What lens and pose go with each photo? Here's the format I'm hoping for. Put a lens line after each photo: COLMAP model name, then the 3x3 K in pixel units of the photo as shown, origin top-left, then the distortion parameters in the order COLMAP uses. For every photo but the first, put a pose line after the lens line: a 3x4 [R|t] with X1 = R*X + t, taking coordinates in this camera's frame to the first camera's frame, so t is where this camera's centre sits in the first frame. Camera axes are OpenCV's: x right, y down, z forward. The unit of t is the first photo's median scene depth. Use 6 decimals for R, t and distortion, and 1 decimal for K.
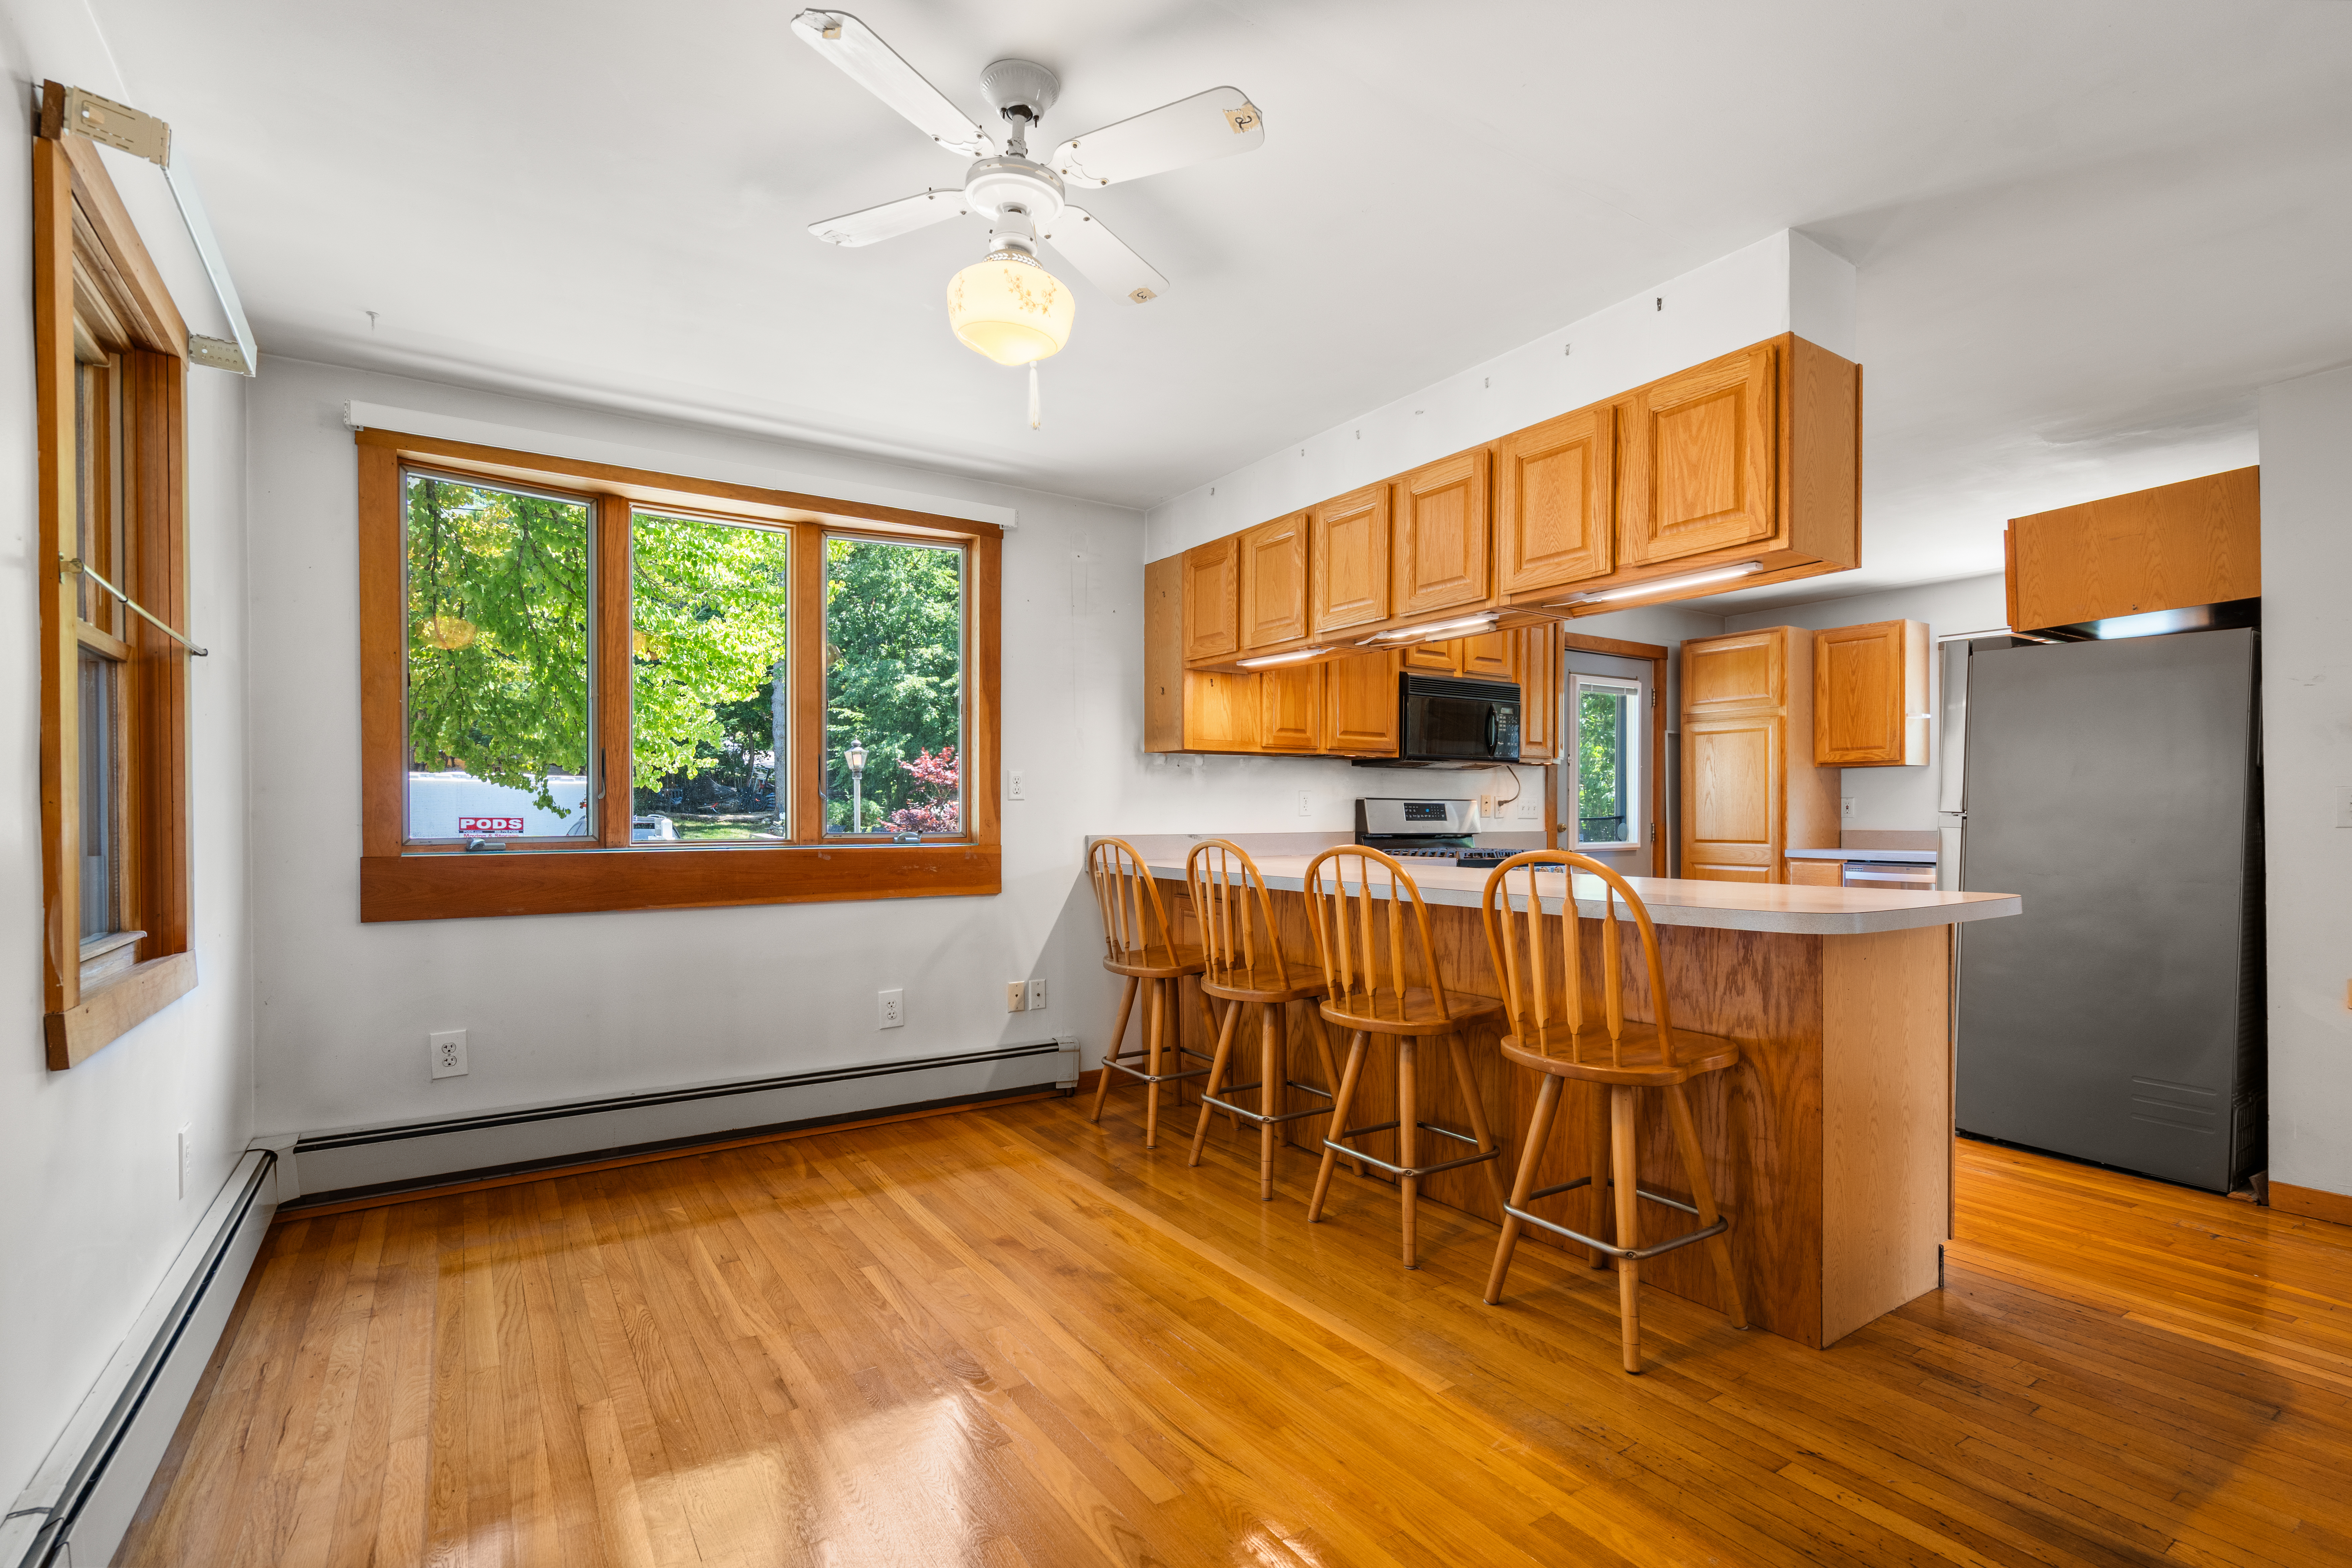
lens RADIAL K [[1073.7, 0, 1173.2], [0, 1073.7, 815.9], [0, 0, 1]] dist [-0.004622, 0.001007]
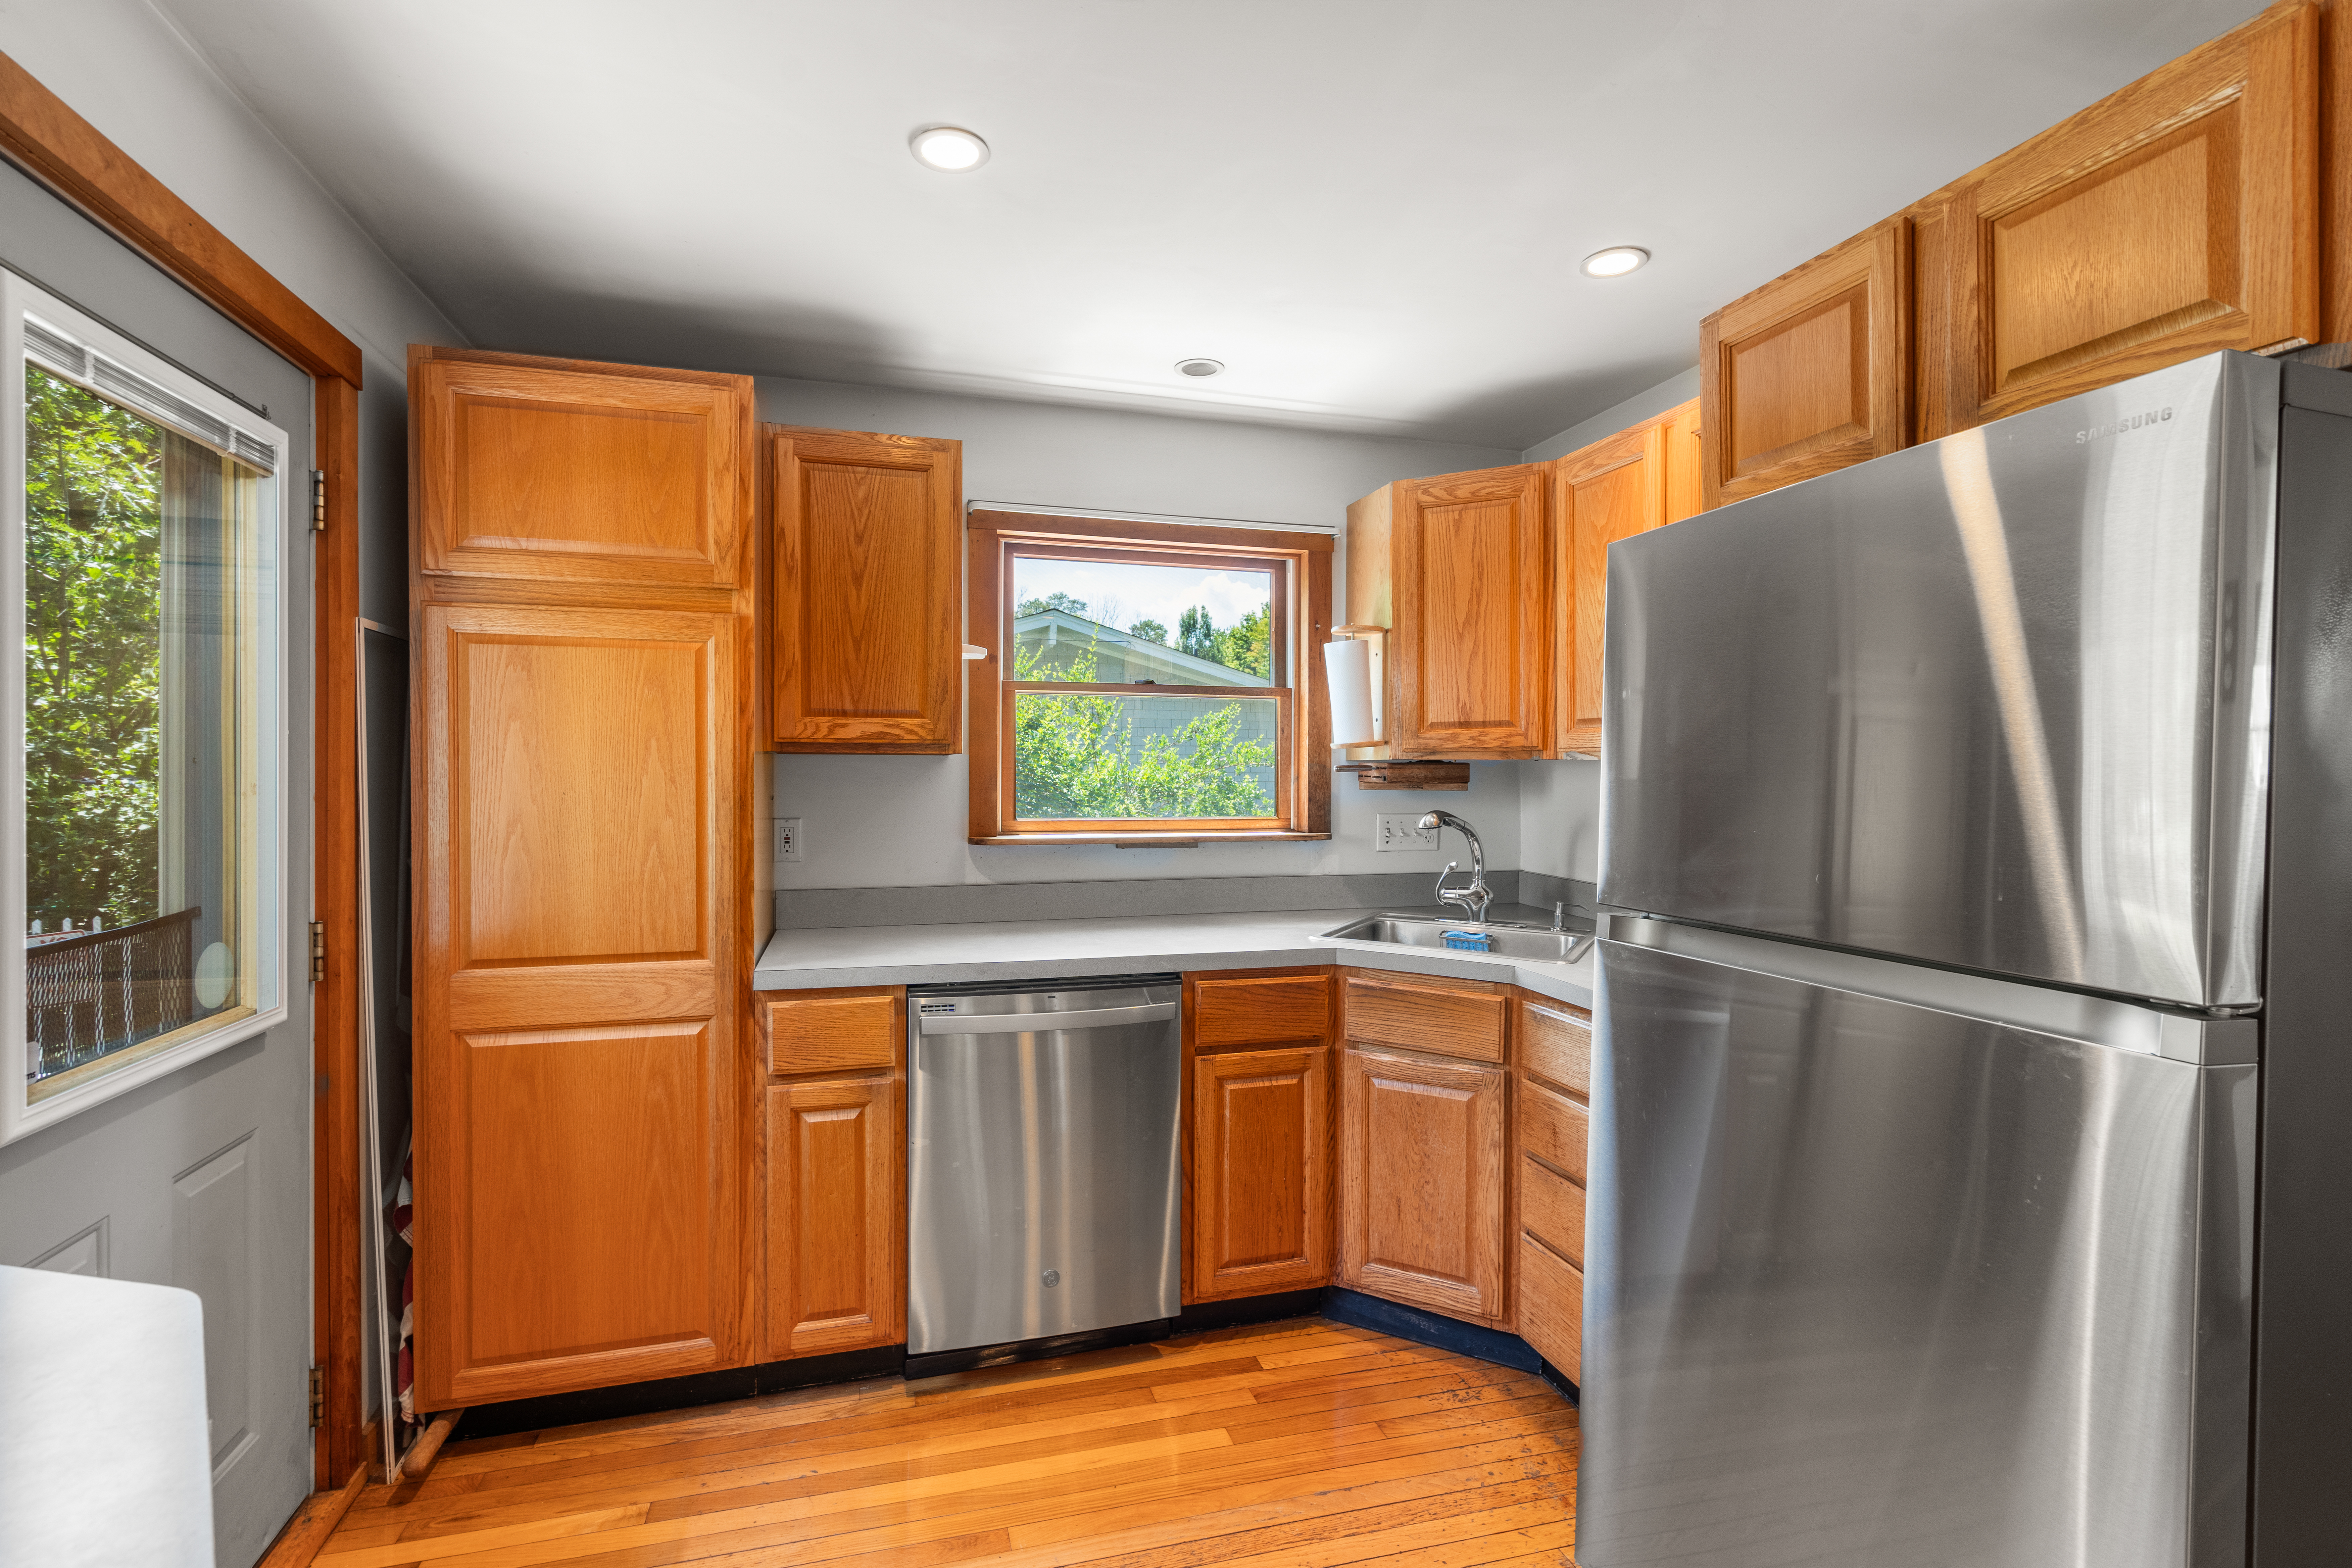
lens RADIAL K [[1073.7, 0, 1176.4], [0, 1073.7, 785.0], [0, 0, 1]] dist [-0.004622, 0.001007]
pose [[0.291900, -0.008325, 0.956413, 0.251336], [-0.003771, 0.999944, 0.009855, -0.037722], [-0.956441, -0.006484, 0.291852, 0.739633]]
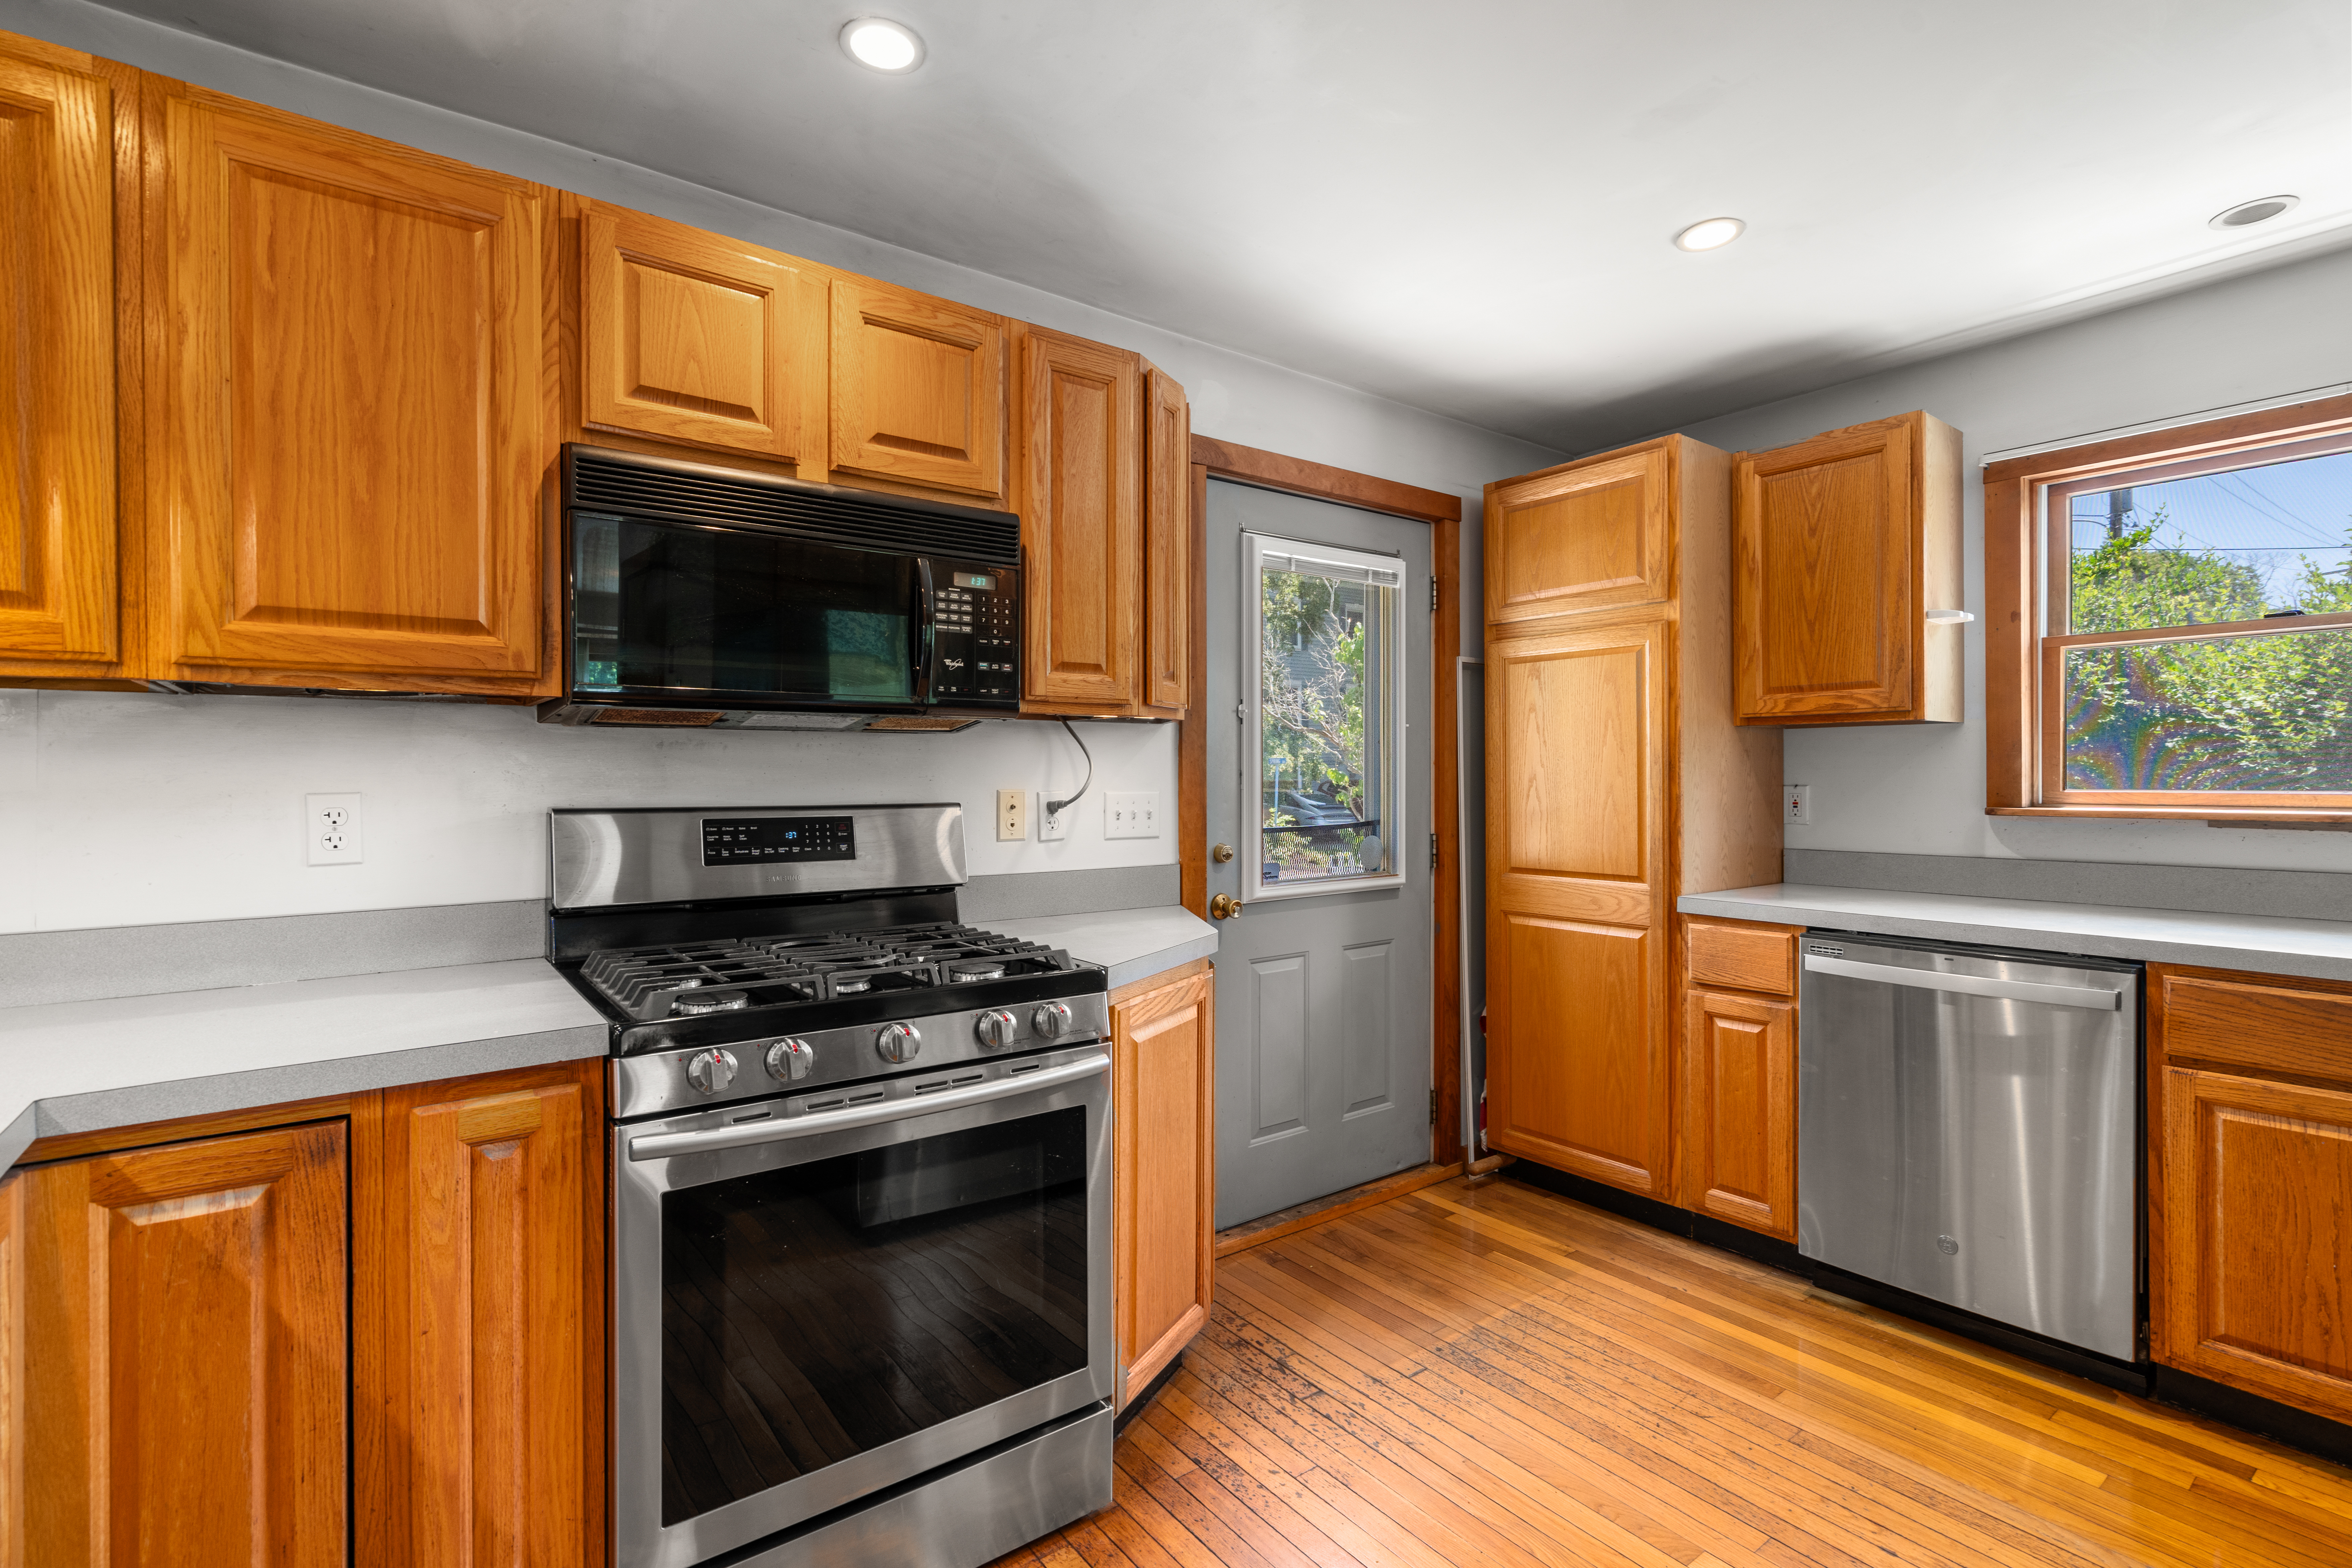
lens RADIAL K [[1073.7, 0, 1153.7], [0, 1073.7, 775.8], [0, 0, 1]] dist [-0.004622, 0.001007]
pose [[0.998326, -0.003685, 0.057720, 0.304437], [0.003751, 0.999992, -0.001027, -0.023022], [-0.057716, 0.001242, 0.998332, 0.525927]]
